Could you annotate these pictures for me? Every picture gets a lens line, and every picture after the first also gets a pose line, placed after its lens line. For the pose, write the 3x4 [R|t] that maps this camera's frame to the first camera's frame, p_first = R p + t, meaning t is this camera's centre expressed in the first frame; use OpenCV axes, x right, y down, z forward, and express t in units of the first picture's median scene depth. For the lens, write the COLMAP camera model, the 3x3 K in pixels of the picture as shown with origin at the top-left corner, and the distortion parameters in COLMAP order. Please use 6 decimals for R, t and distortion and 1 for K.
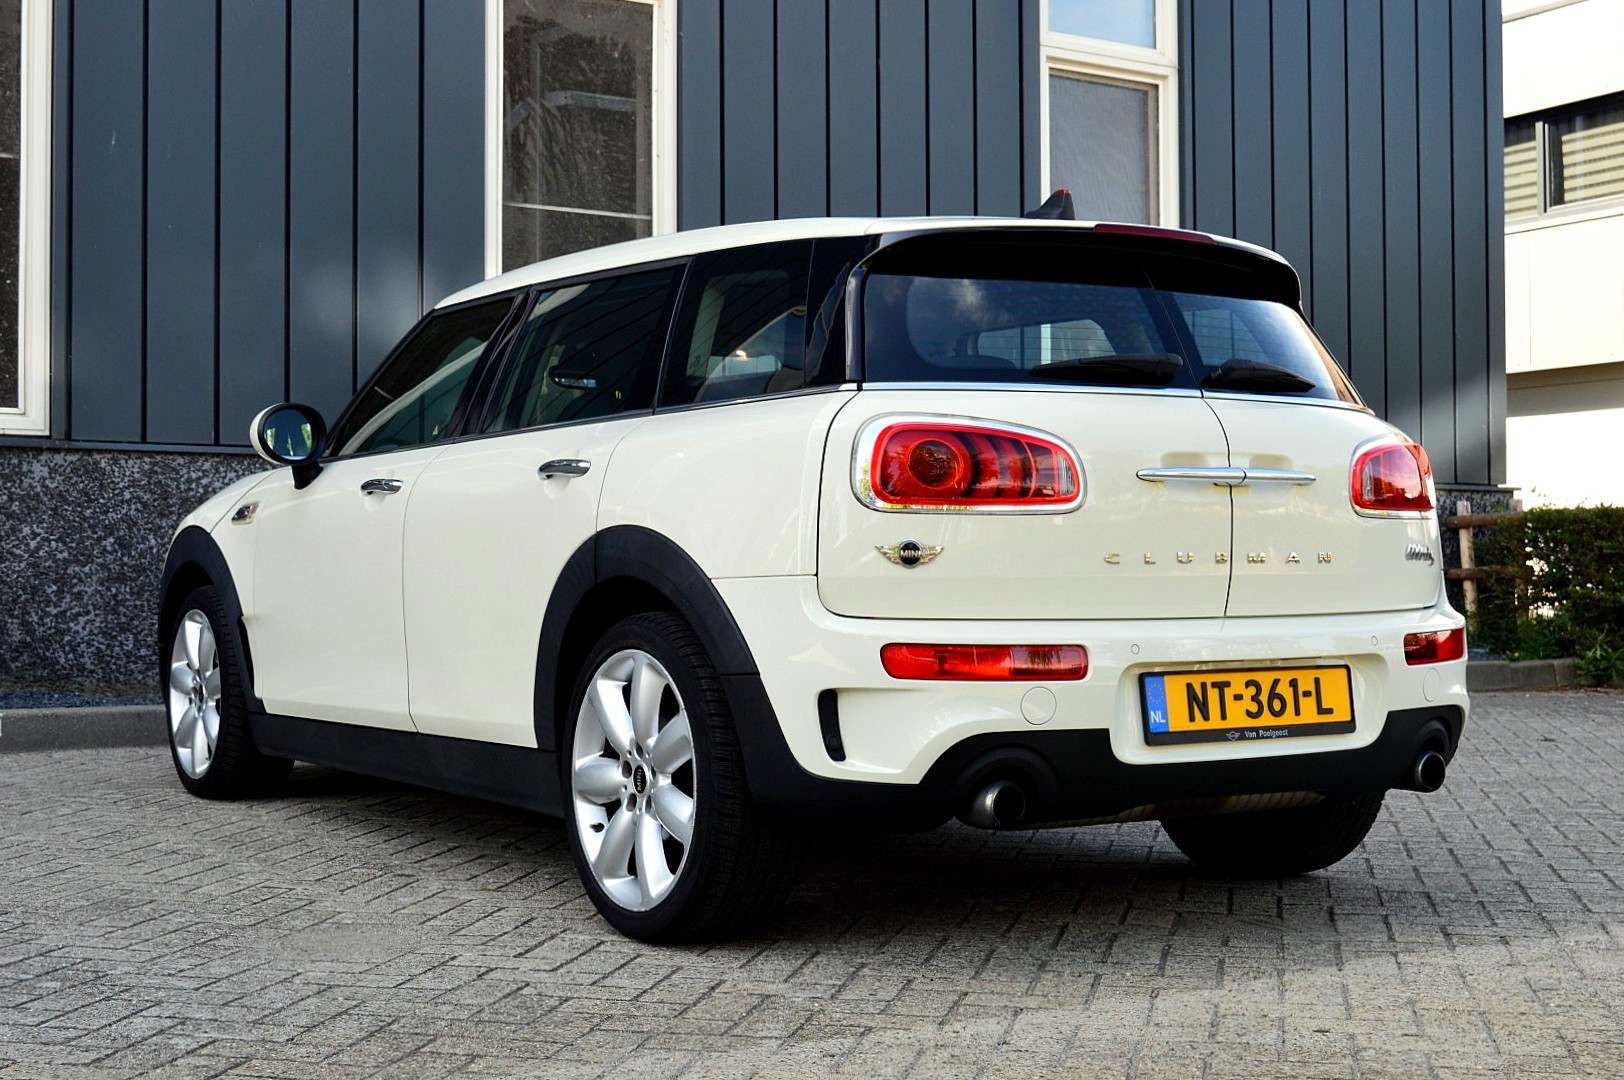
lens RADIAL K [[2183.3, 0, 843.1], [0, 2183.3, 539.1], [0, 0, 1]] dist [-0.017598, -0.031774]
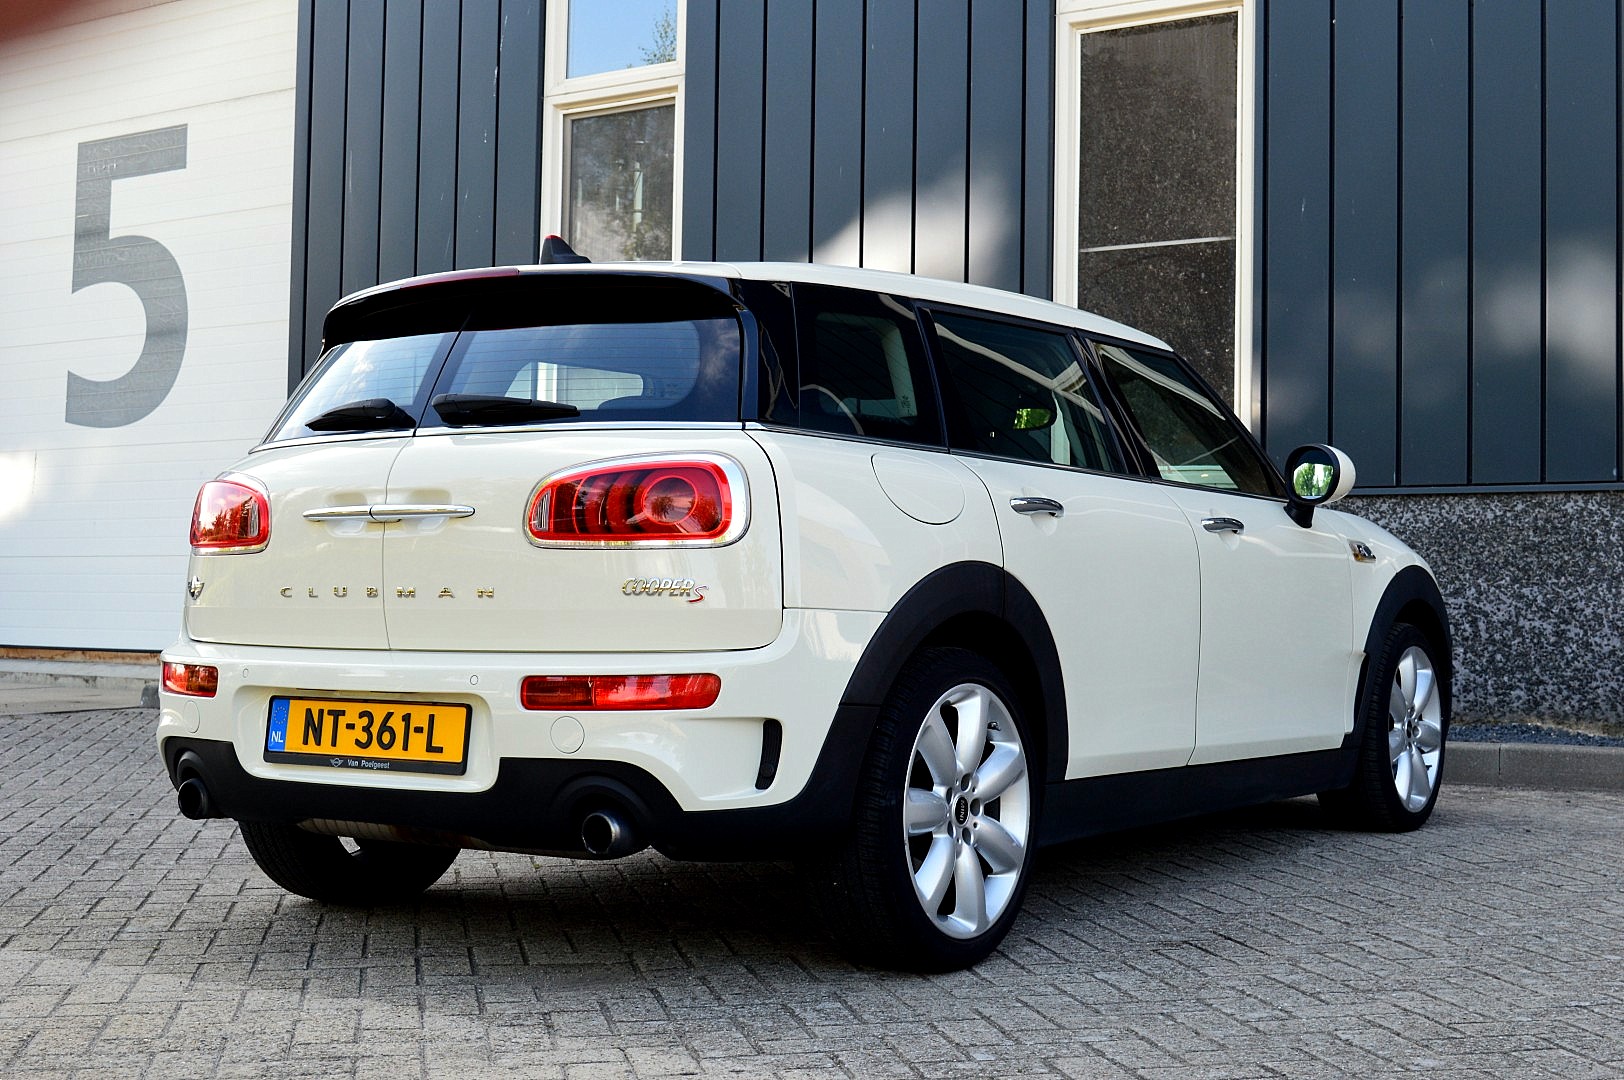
lens RADIAL K [[2183.3, 0, 843.1], [0, 2183.3, 539.1], [0, 0, 1]] dist [-0.017598, -0.031774]
pose [[0.389356, -0.022102, -0.920822, 1.197704], [0.003653, 0.999741, -0.022452, 0.007607], [0.921080, 0.005378, 0.389336, 0.792975]]
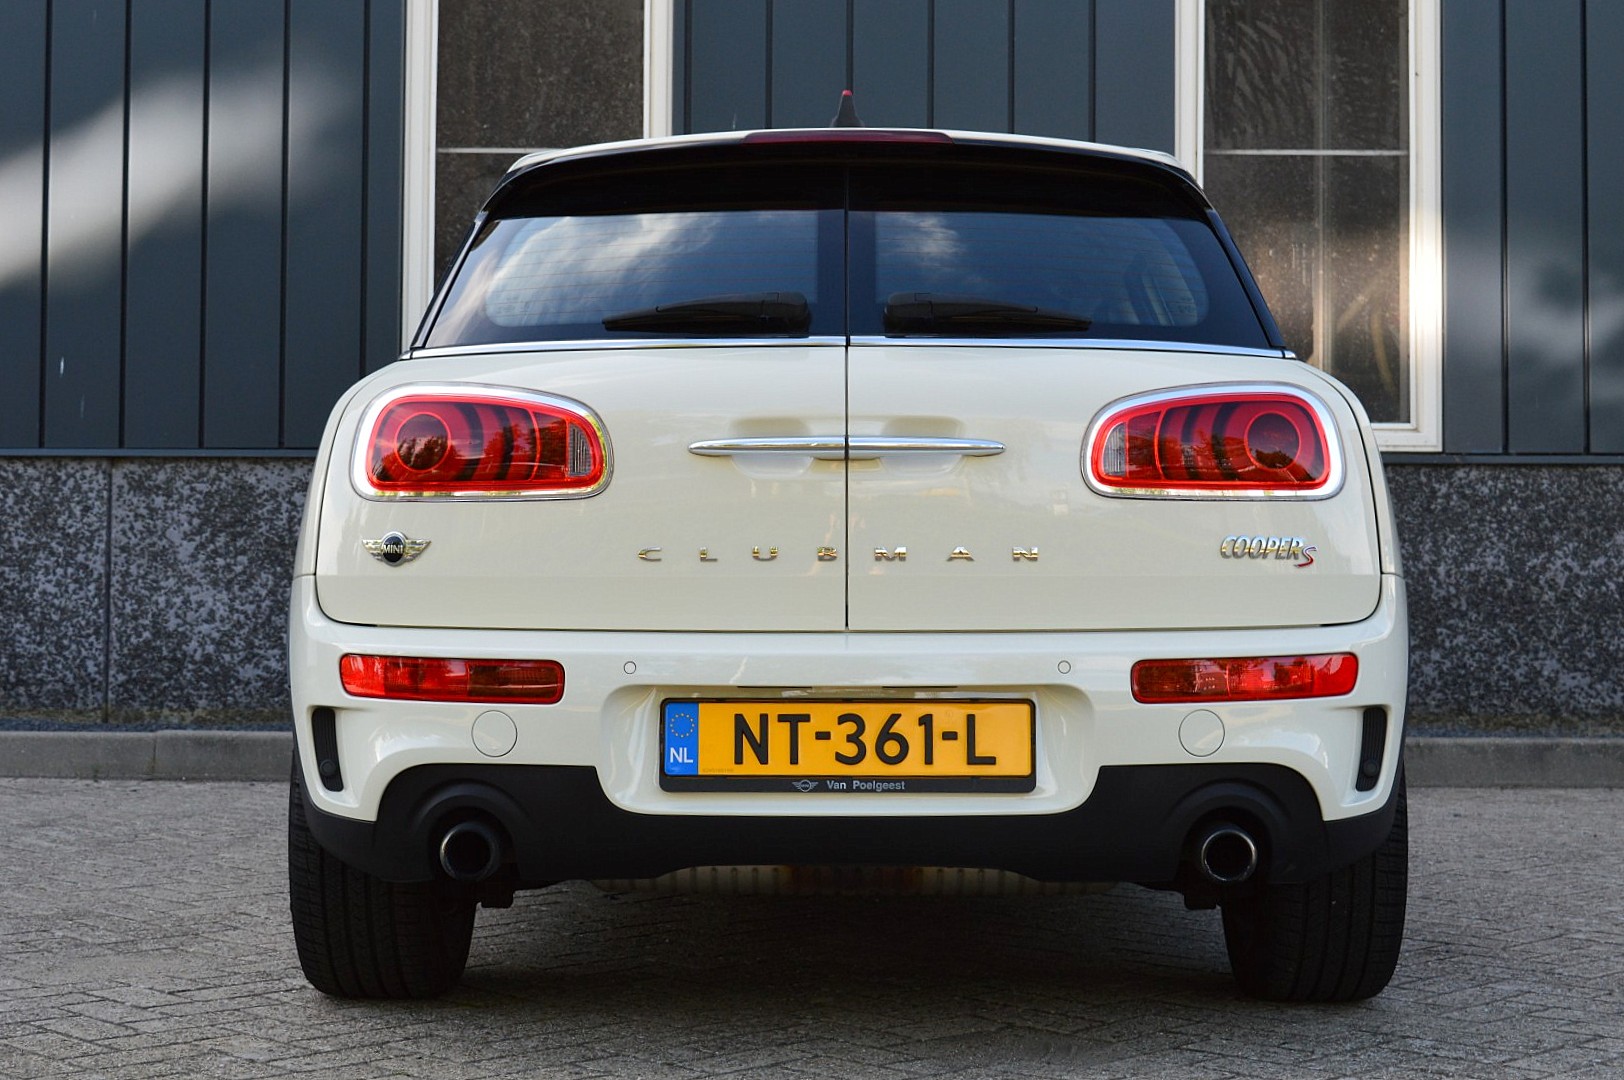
lens RADIAL K [[2614.3, 0, 854.1], [0, 2614.3, 539.3], [0, 0, 1]] dist [-0.021870, -0.027262]
pose [[0.829412, -0.010218, -0.558544, 0.685542], [0.003256, 0.999904, -0.013458, 0.015719], [0.558628, 0.009343, 0.829366, 0.240718]]
